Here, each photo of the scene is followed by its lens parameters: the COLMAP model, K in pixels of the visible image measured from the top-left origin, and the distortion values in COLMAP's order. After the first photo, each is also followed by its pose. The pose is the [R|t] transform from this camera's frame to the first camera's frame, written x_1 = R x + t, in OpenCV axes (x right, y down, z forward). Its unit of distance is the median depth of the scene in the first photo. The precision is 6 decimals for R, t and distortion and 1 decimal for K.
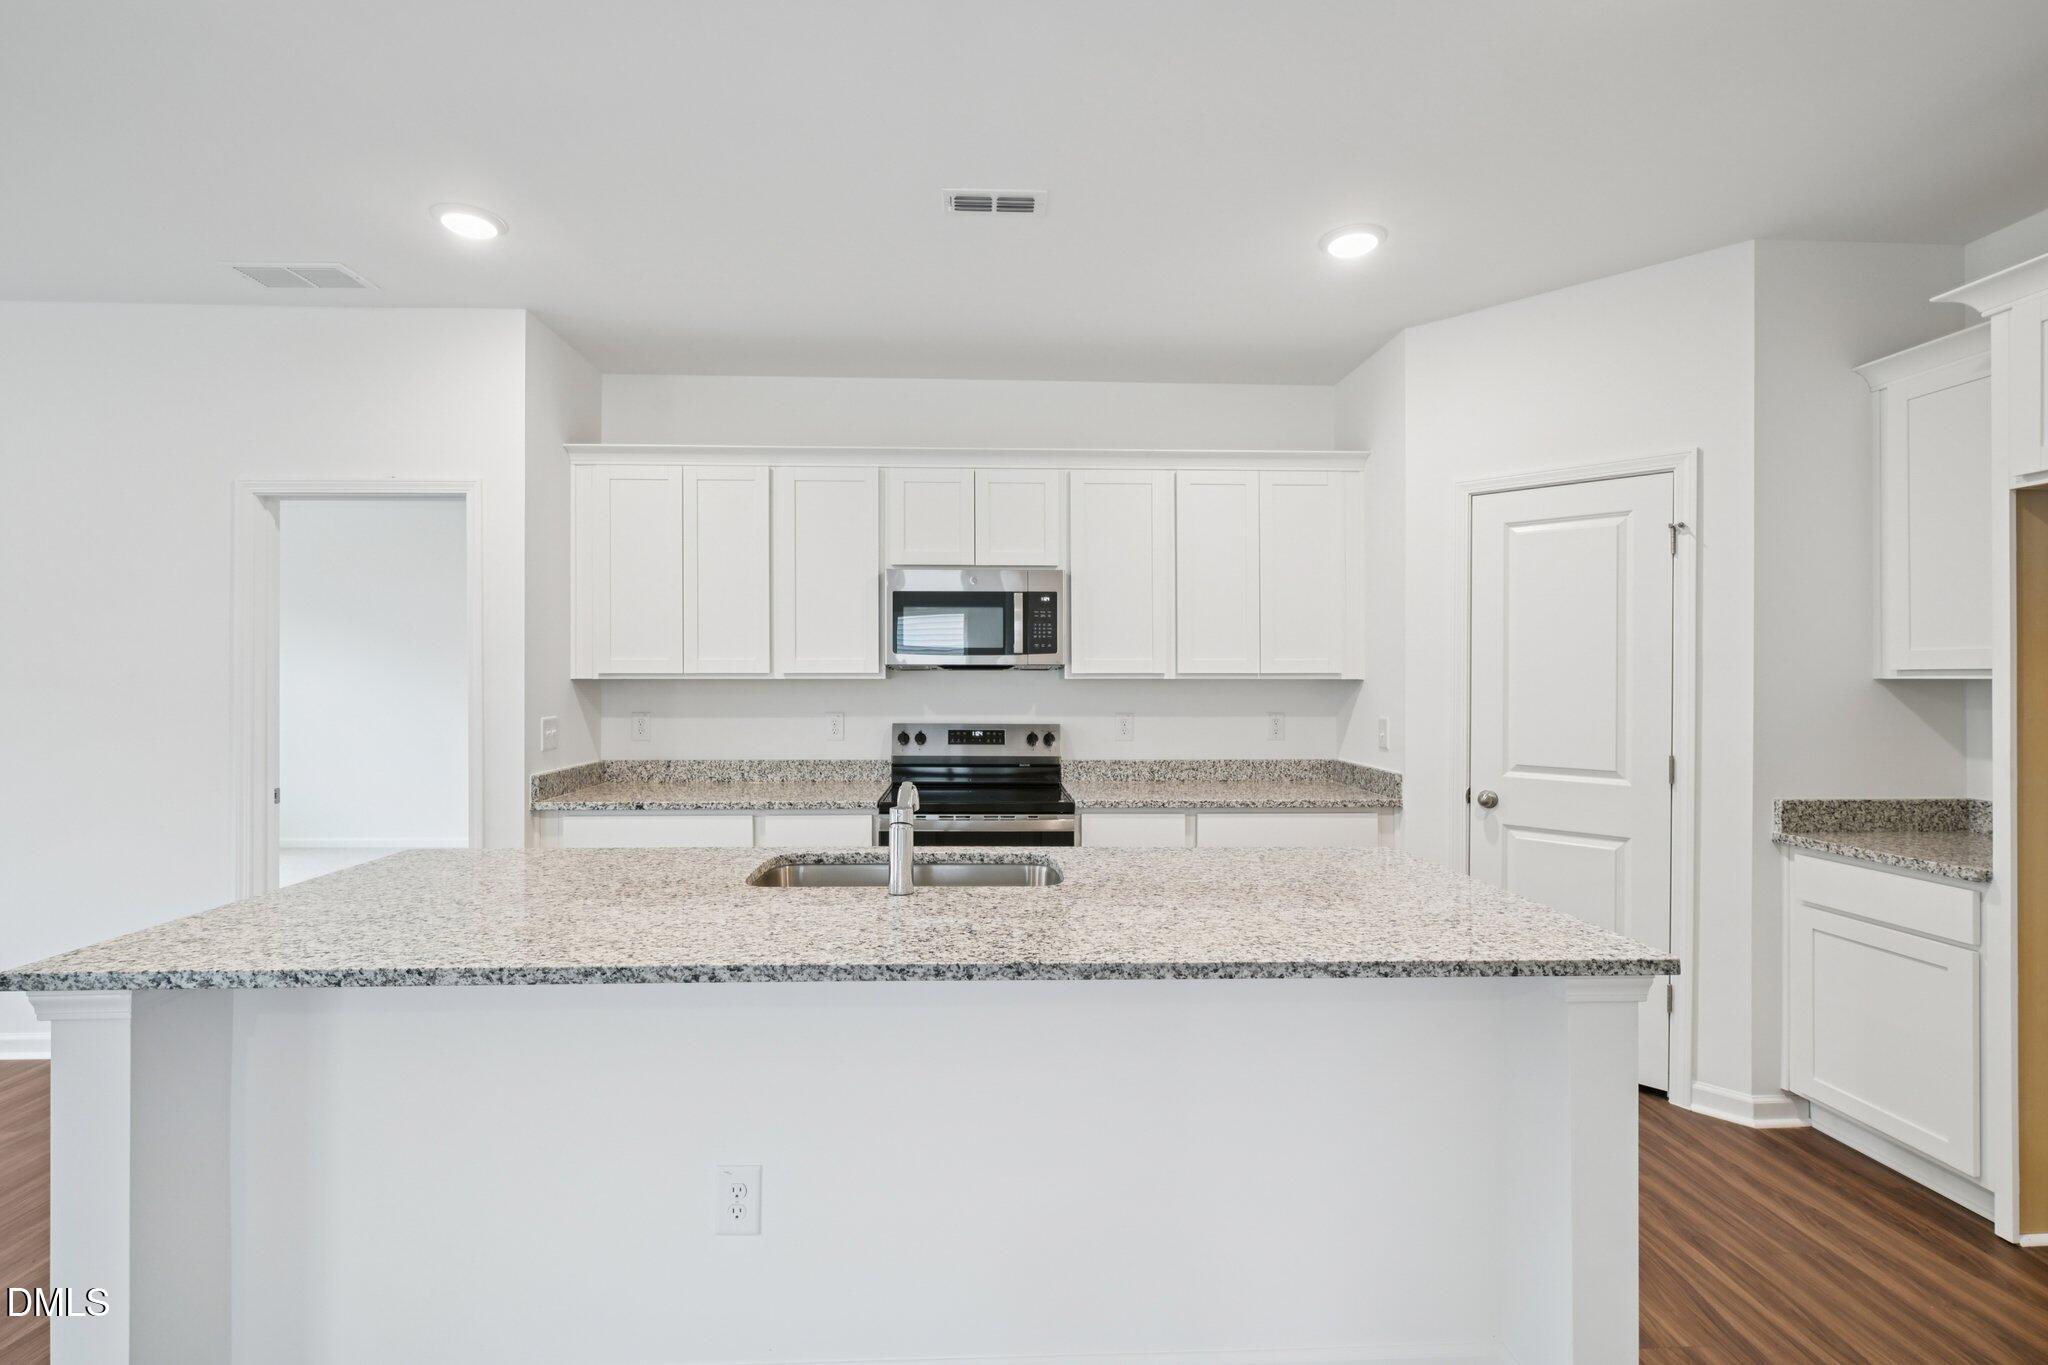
lens RADIAL K [[919.6, 0, 1006.0], [0, 919.6, 672.2], [0, 0, 1]] dist [0.003992, -0.000238]
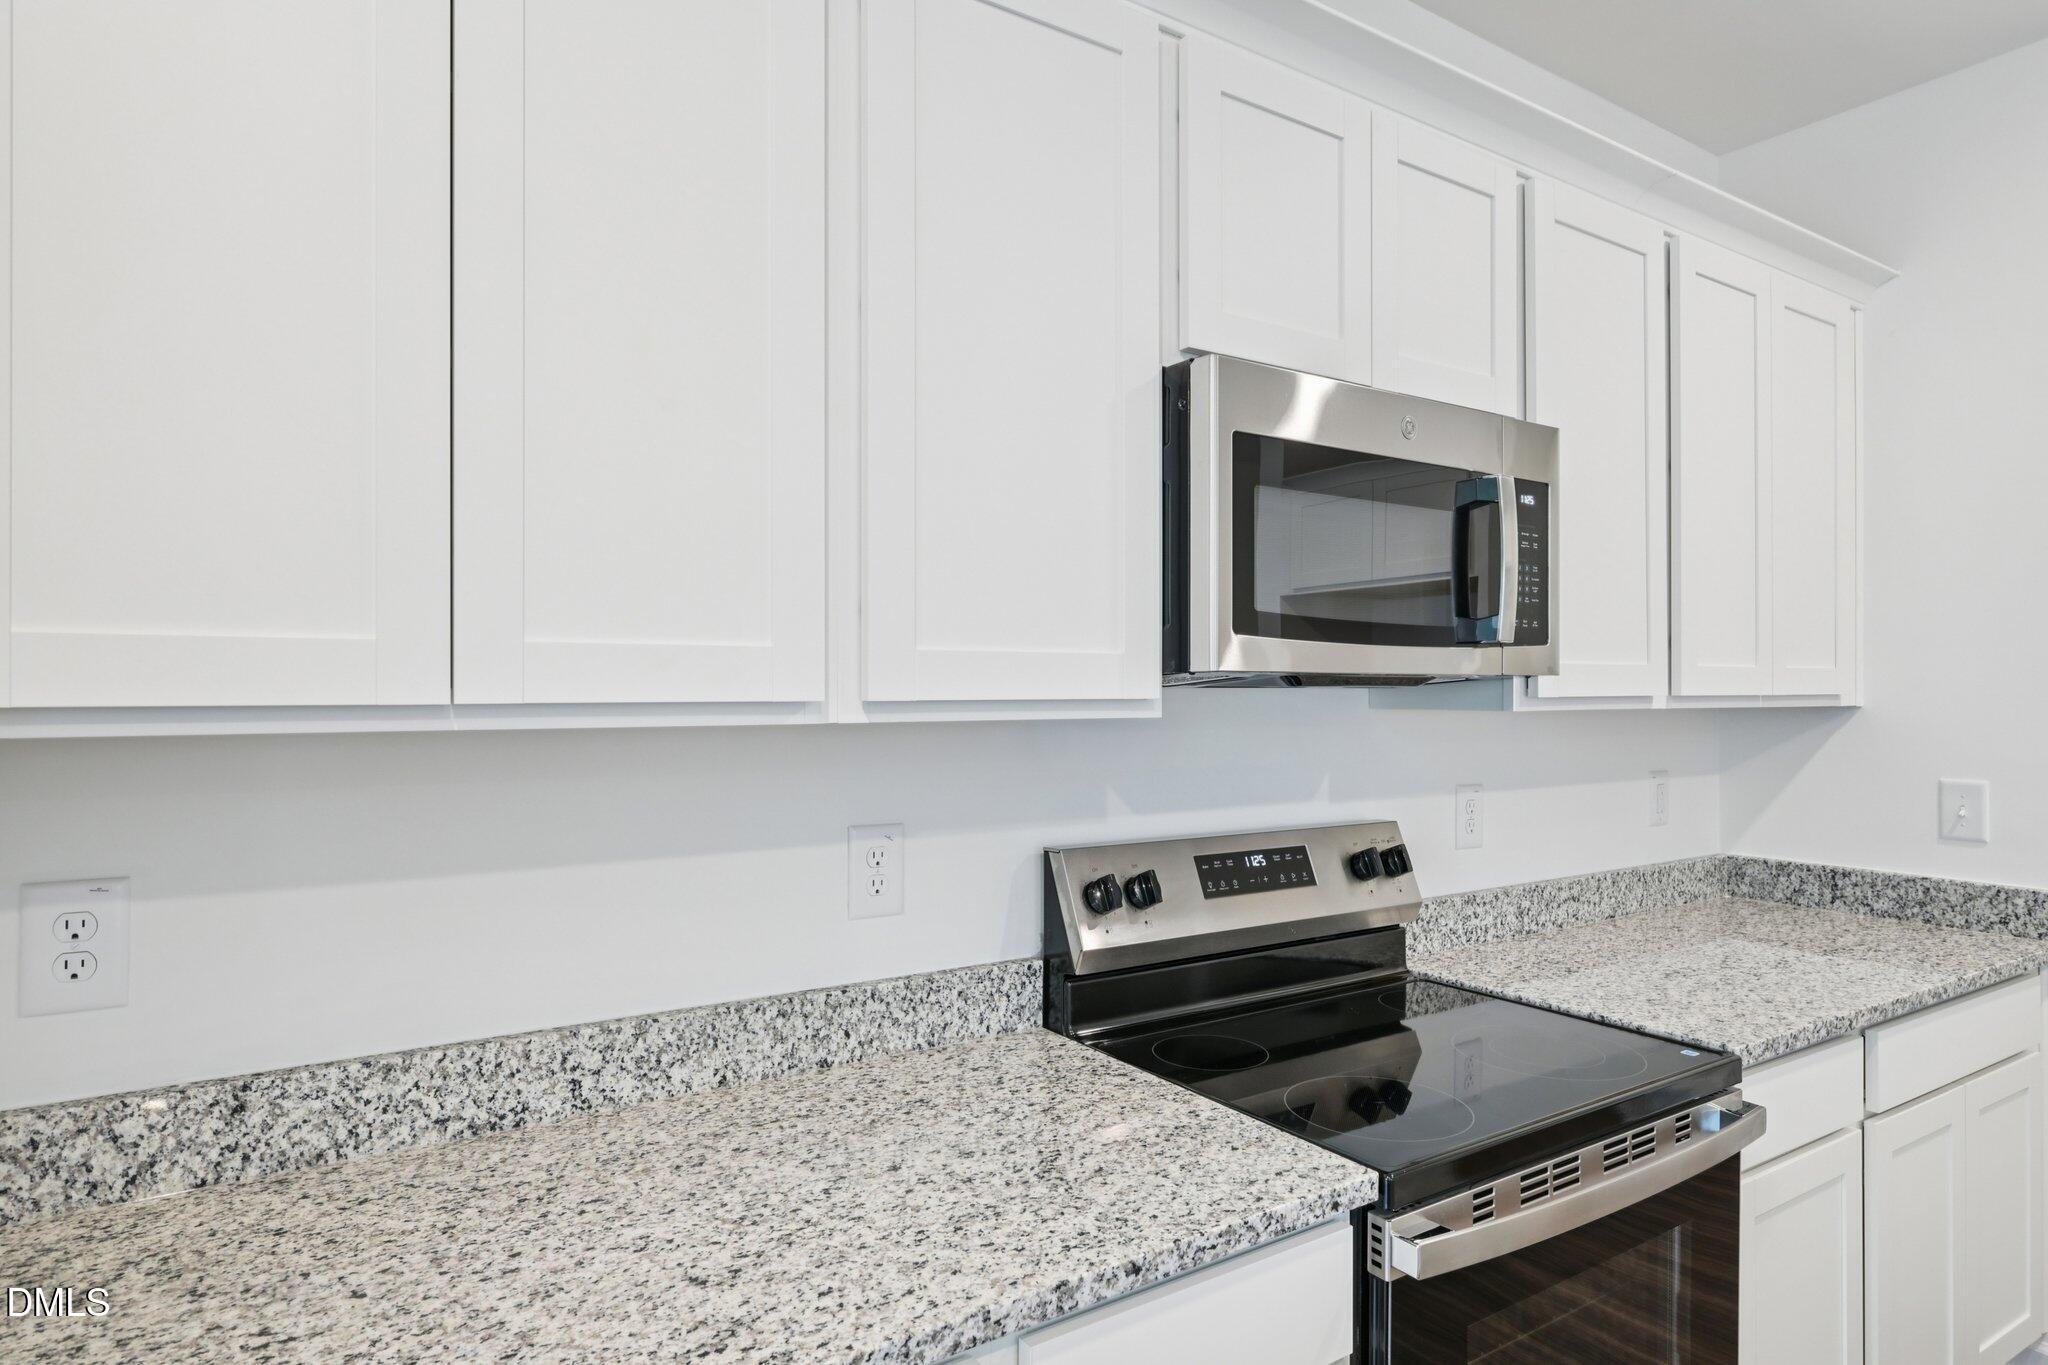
lens RADIAL K [[1140.8, 0, 1029.0], [0, 1140.8, 685.5], [0, 0, 1]] dist [-0.003891, 0.001379]
pose [[0.857645, 0.002110, 0.514238, -0.344108], [-0.002102, 0.999998, -0.000598, -0.002835], [-0.514238, -0.000568, 0.857648, 0.656096]]
